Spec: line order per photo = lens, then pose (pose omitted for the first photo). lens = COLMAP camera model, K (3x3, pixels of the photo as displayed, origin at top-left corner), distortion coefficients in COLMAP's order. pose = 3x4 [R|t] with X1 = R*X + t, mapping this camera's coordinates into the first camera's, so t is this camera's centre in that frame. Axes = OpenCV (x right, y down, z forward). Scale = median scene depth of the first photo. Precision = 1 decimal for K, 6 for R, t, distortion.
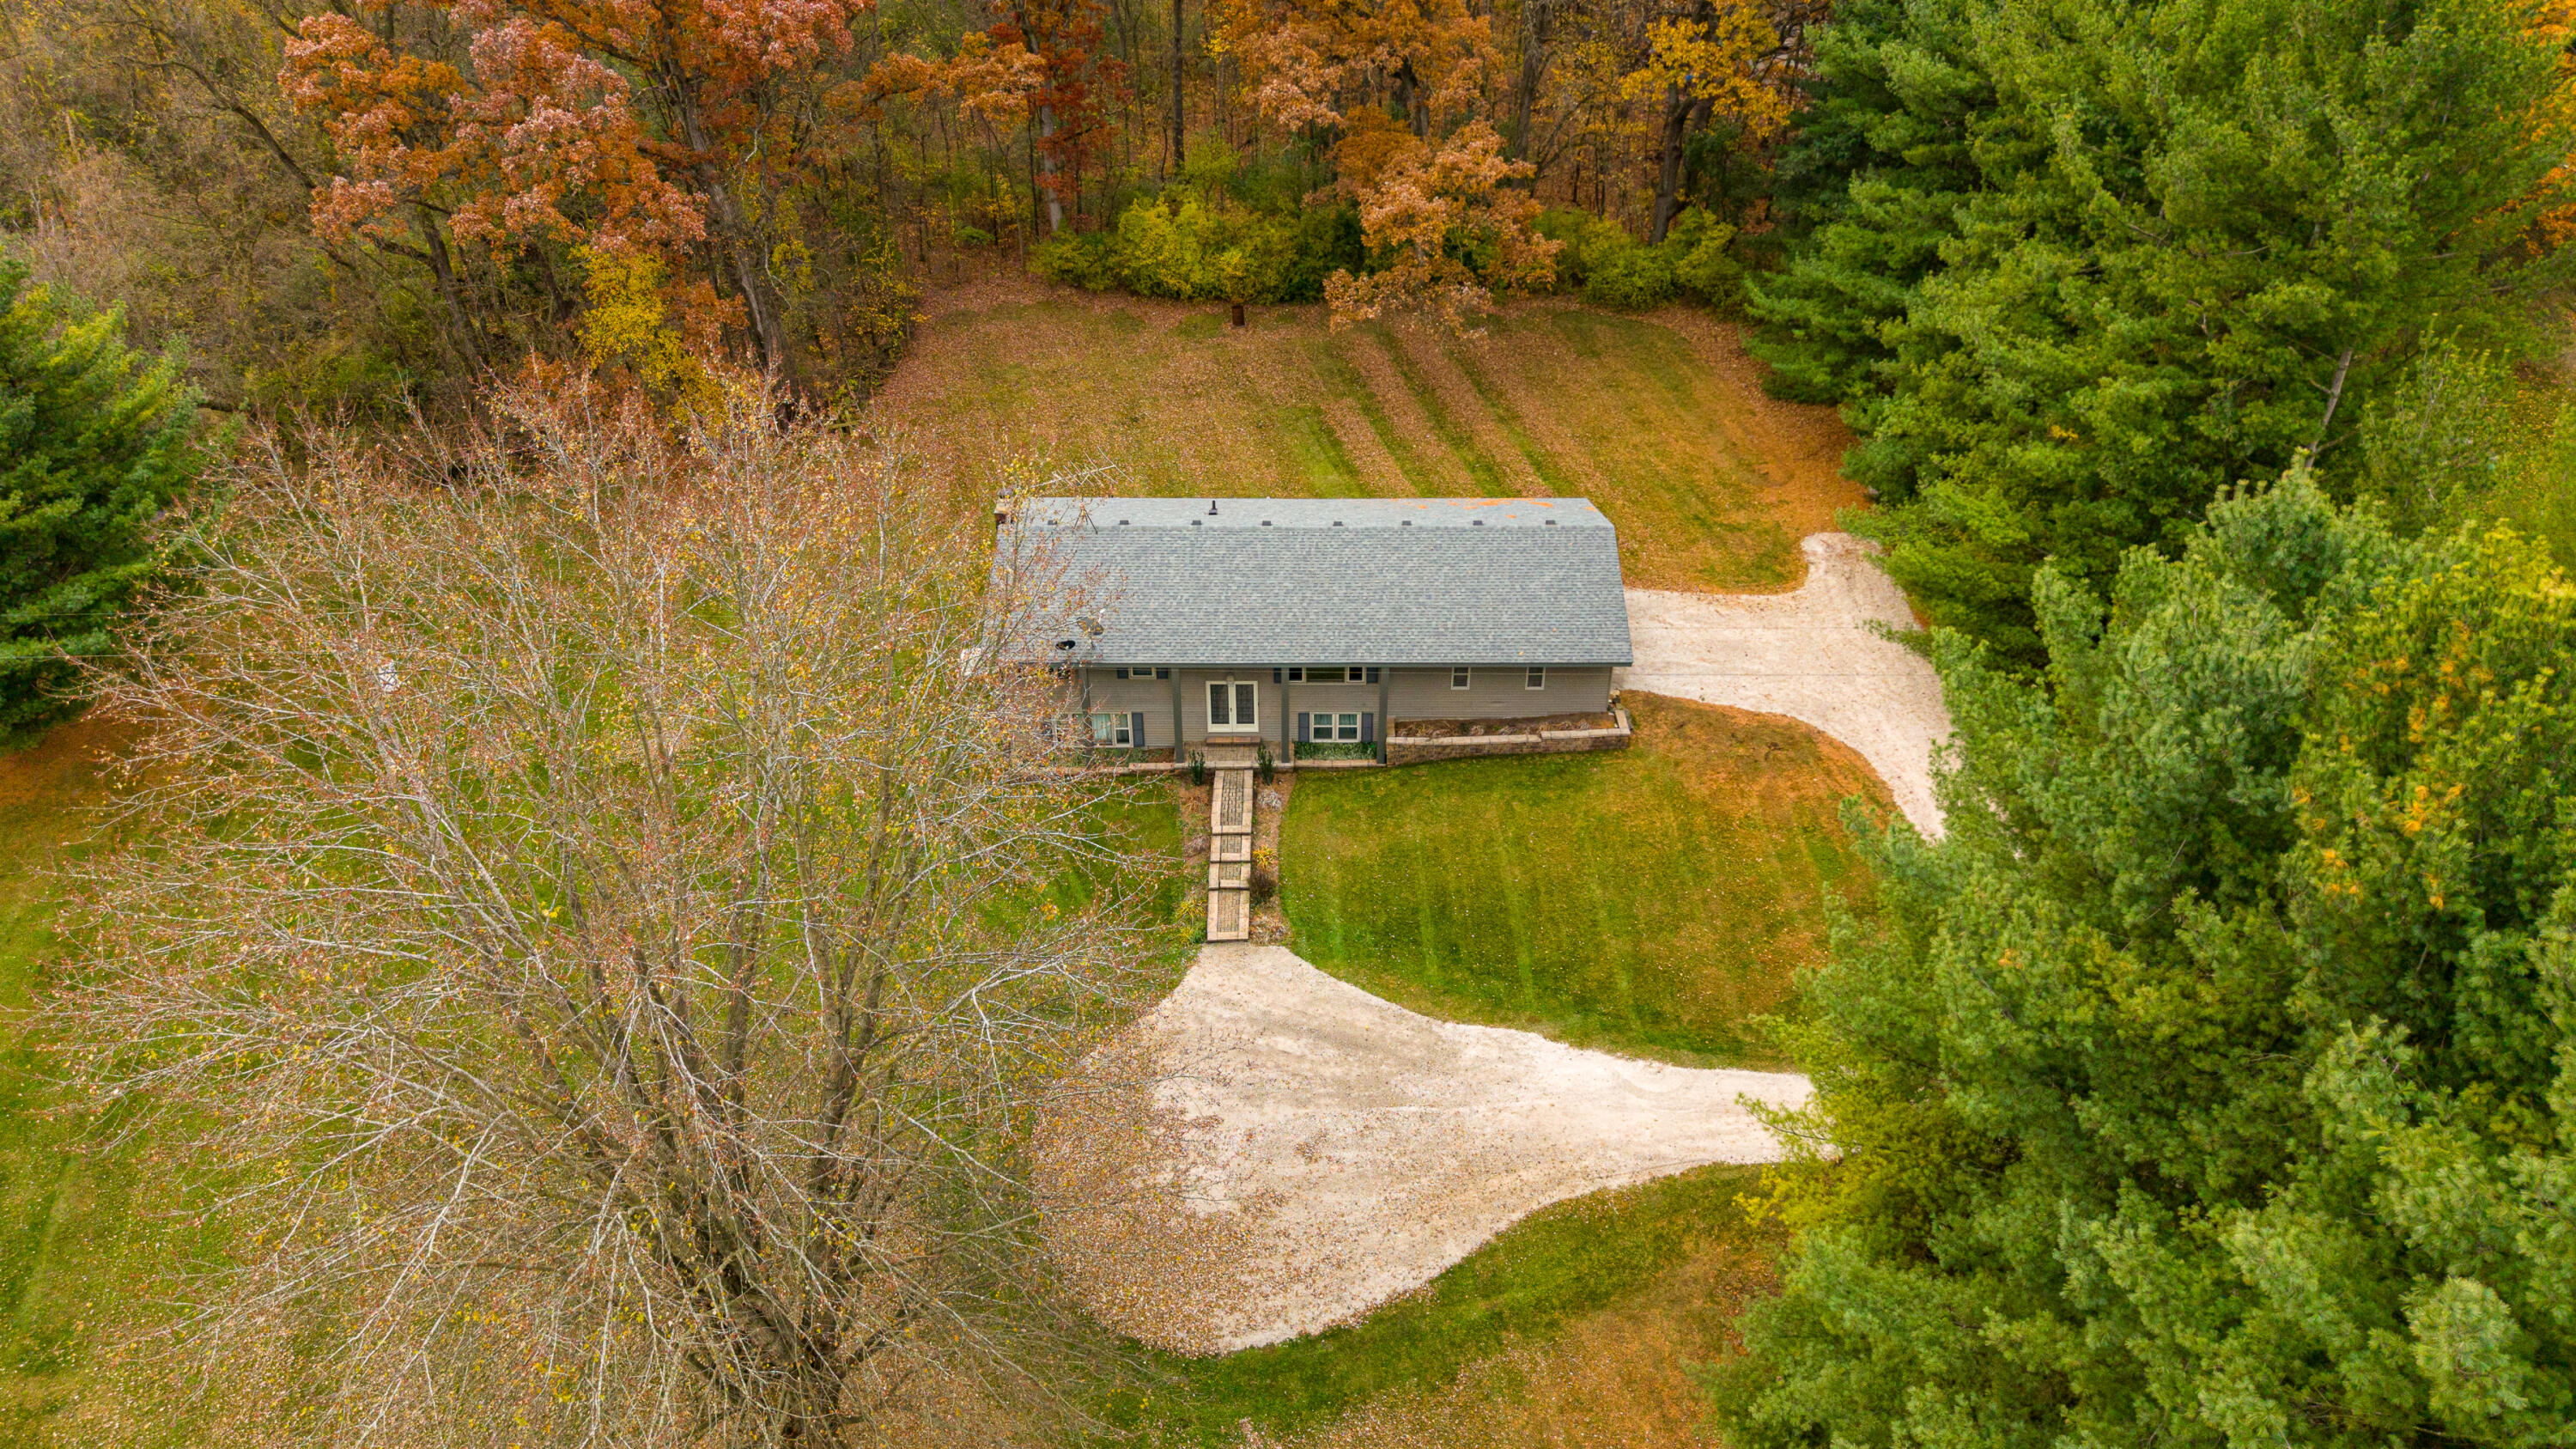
lens RADIAL K [[1745.9, 0, 1284.4], [0, 1745.9, 750.8], [0, 0, 1]] dist [0.019927, -0.022150]
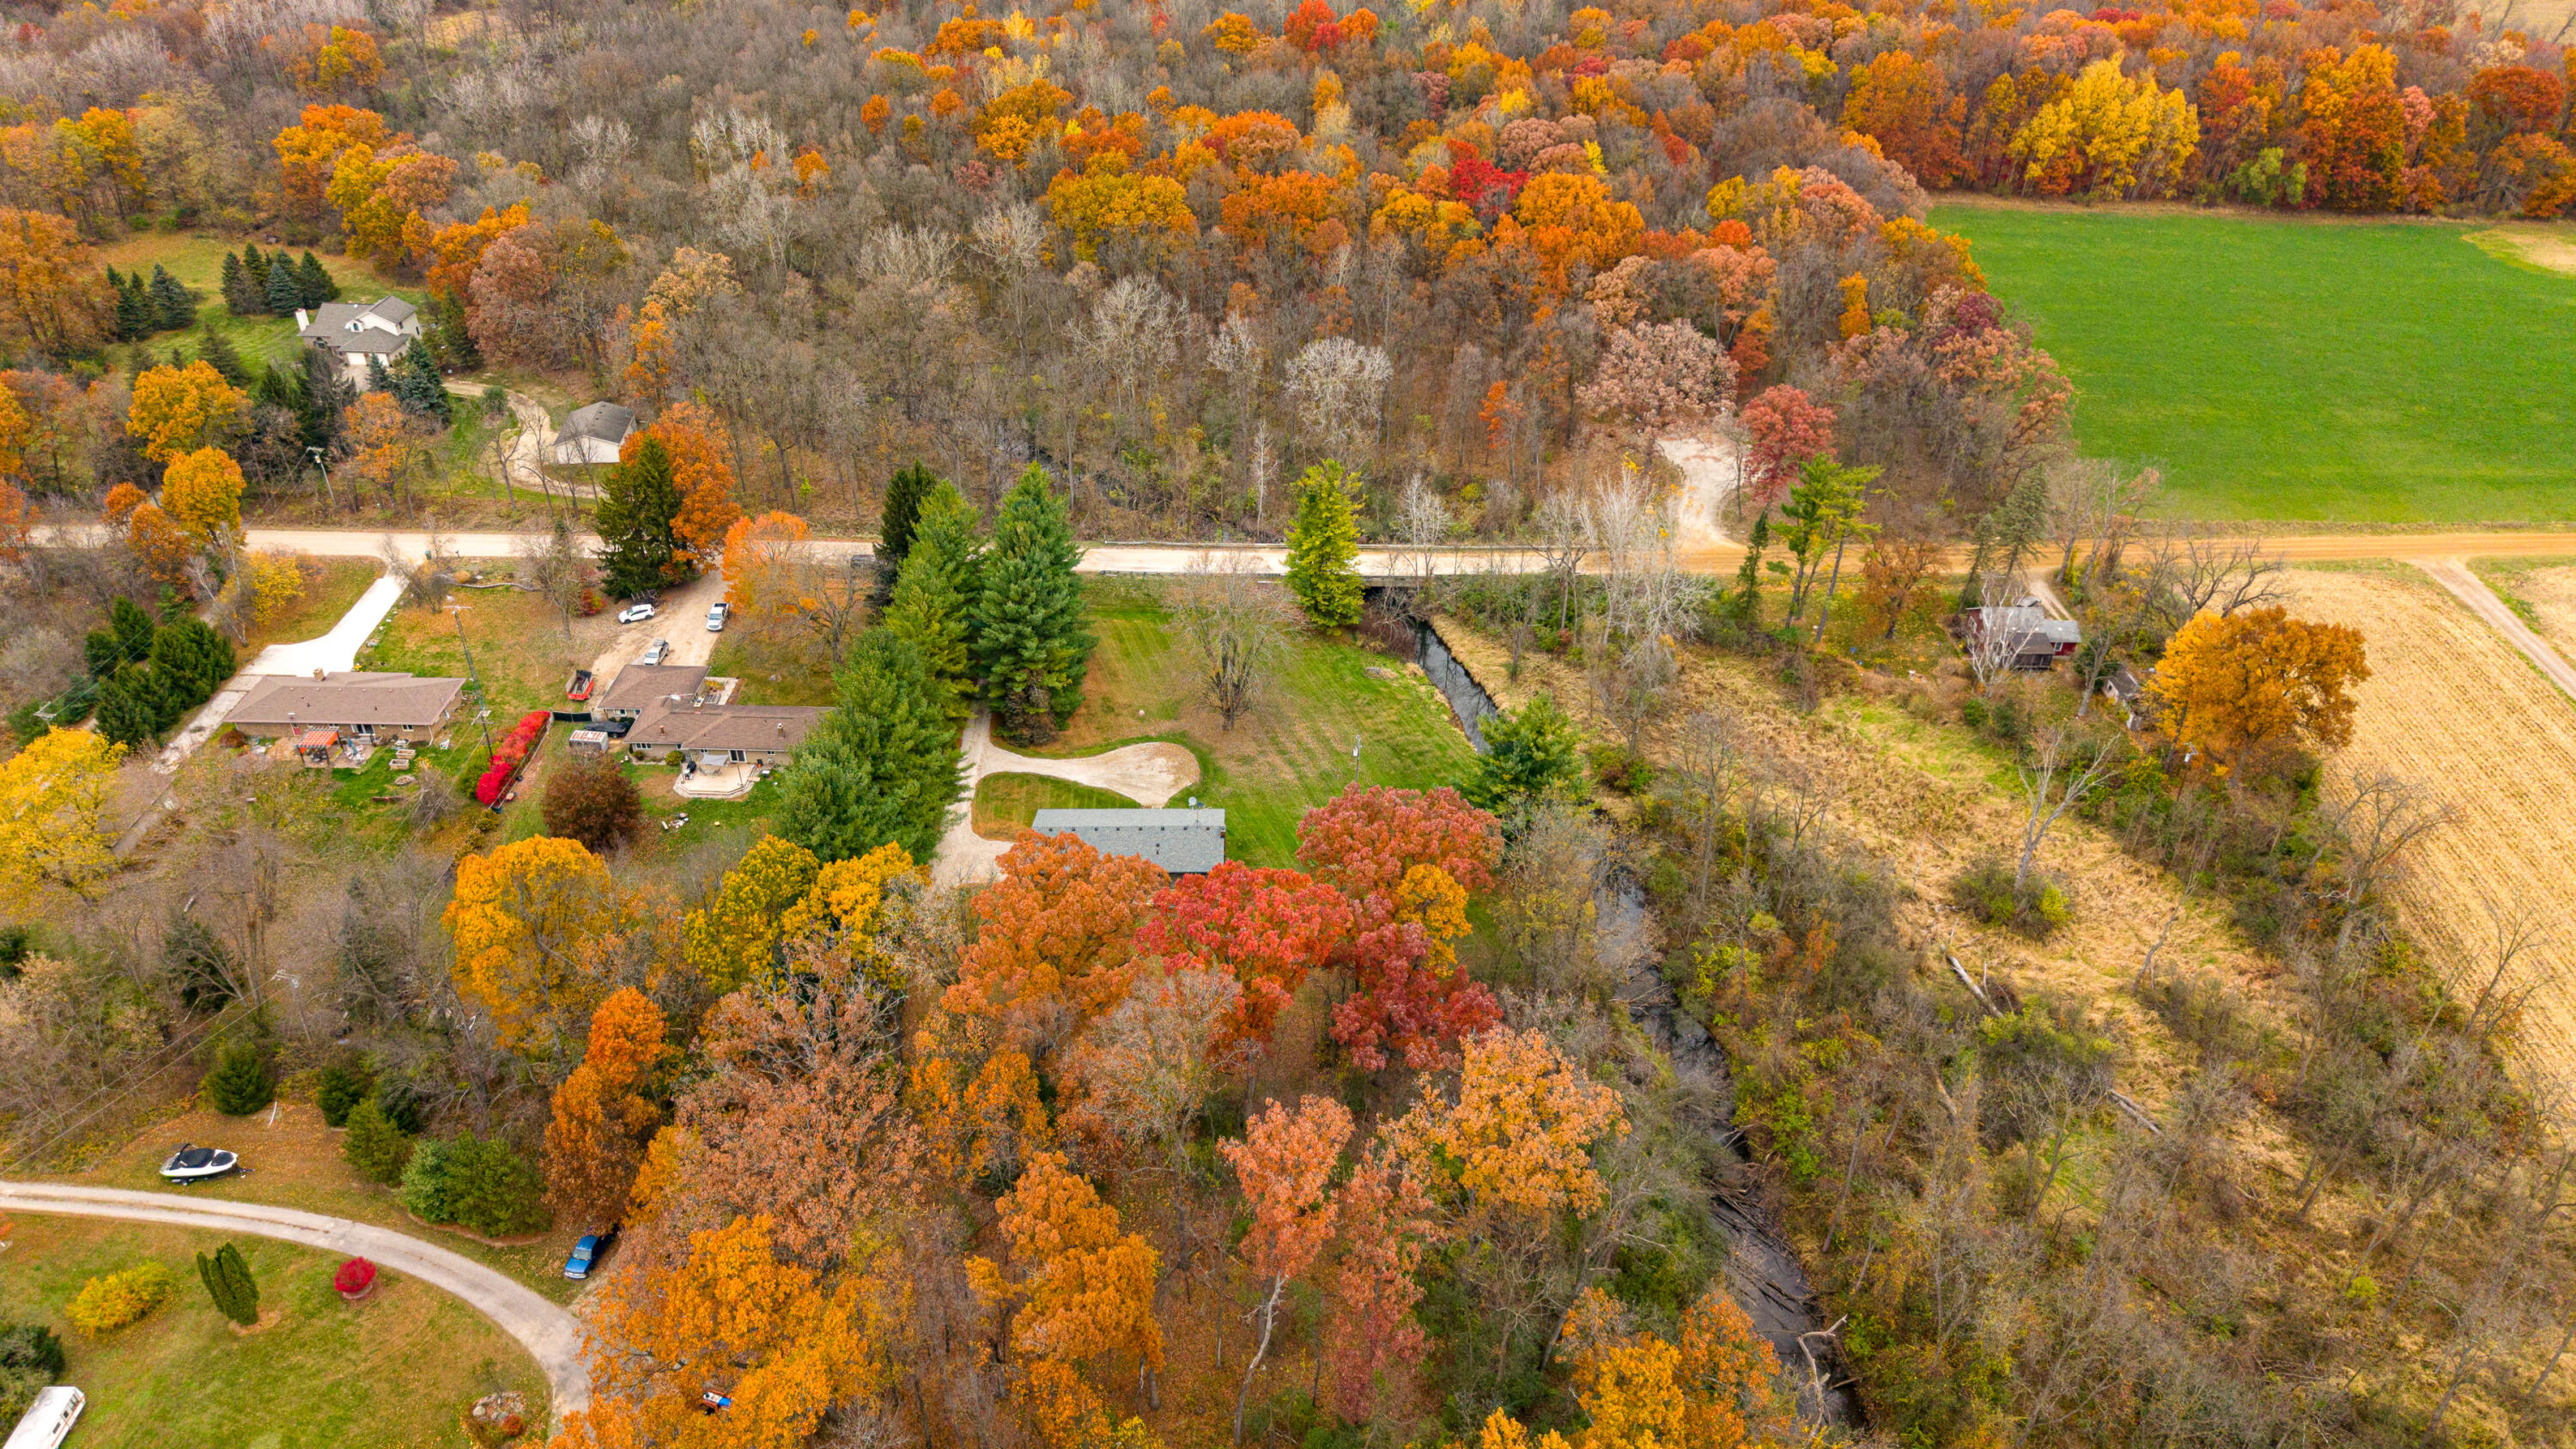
lens RADIAL K [[1745.9, 0, 1284.4], [0, 1745.9, 750.8], [0, 0, 1]] dist [0.019927, -0.022150]
pose [[-0.999519, 0.024373, -0.019173, -0.210623], [-0.009194, 0.357557, 0.933846, -3.076525], [0.029616, 0.933573, -0.357161, 1.960674]]
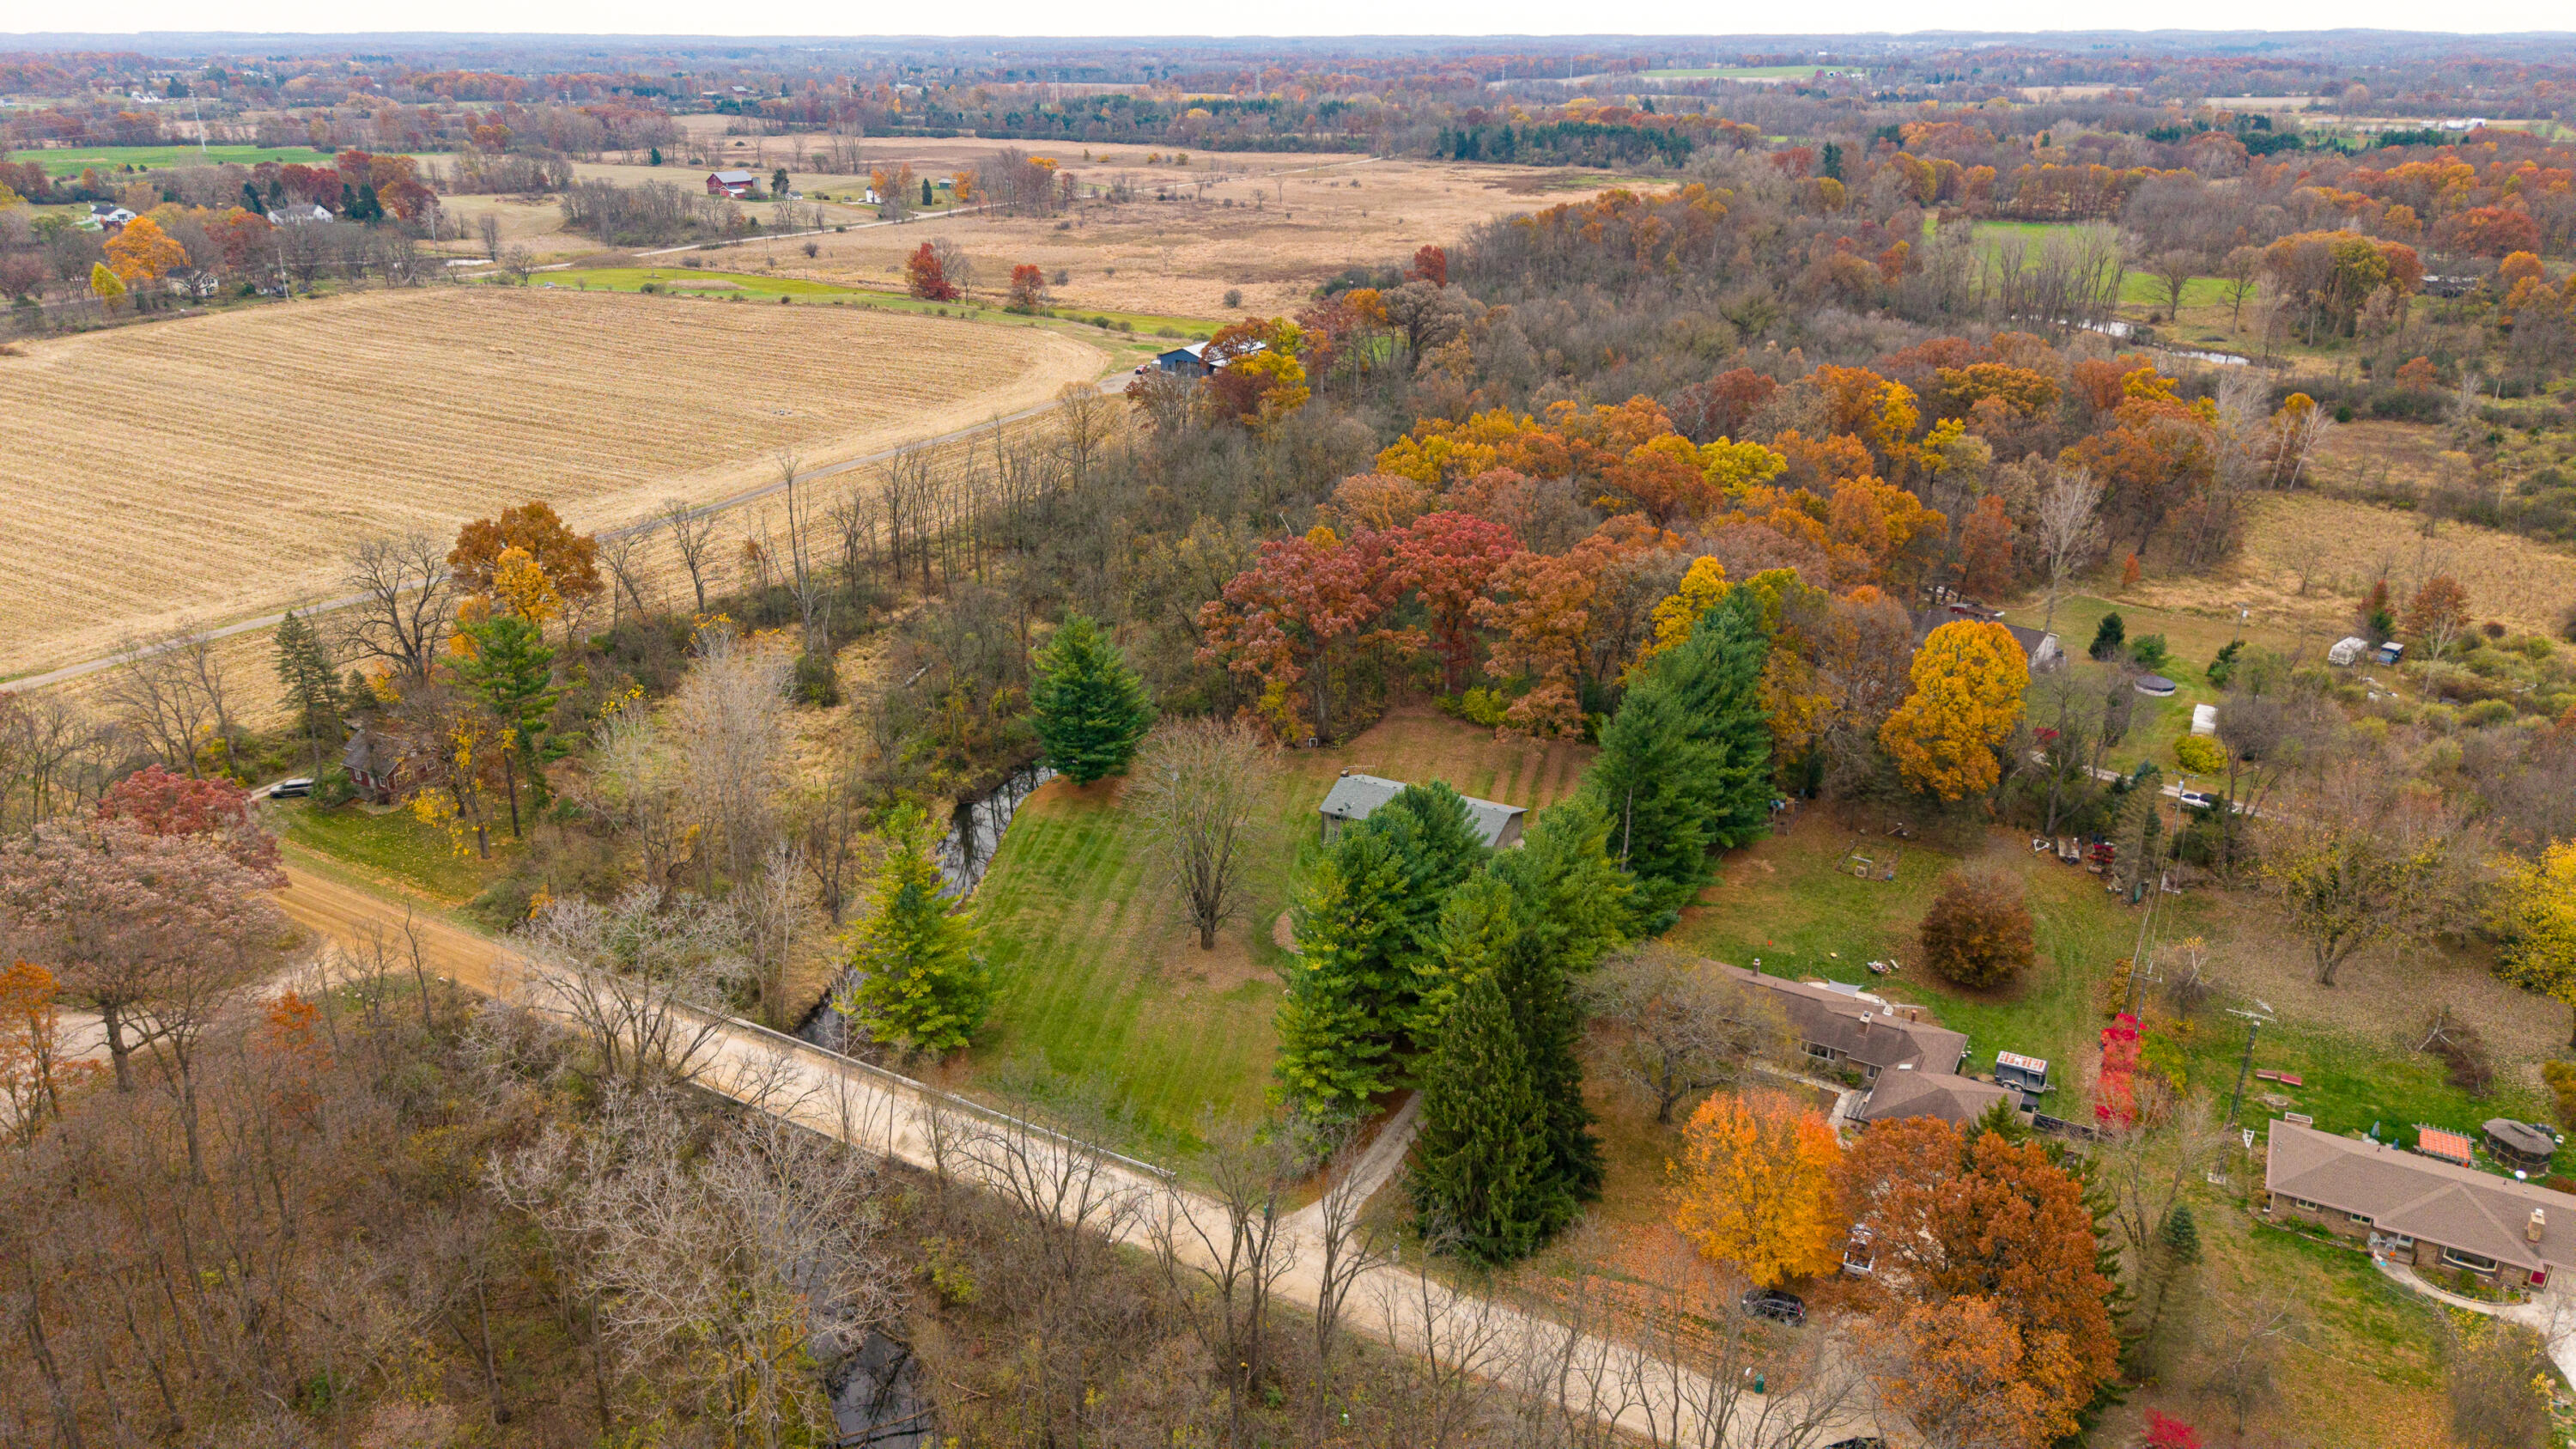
lens RADIAL K [[1790.9, 0, 1299.7], [0, 1790.9, 715.4], [0, 0, 1]] dist [0.051783, -0.064679]
pose [[0.887020, 0.171678, -0.428628, 1.175612], [-0.267615, 0.947638, -0.174255, 0.366742], [0.376269, 0.269275, 0.886517, -2.045226]]
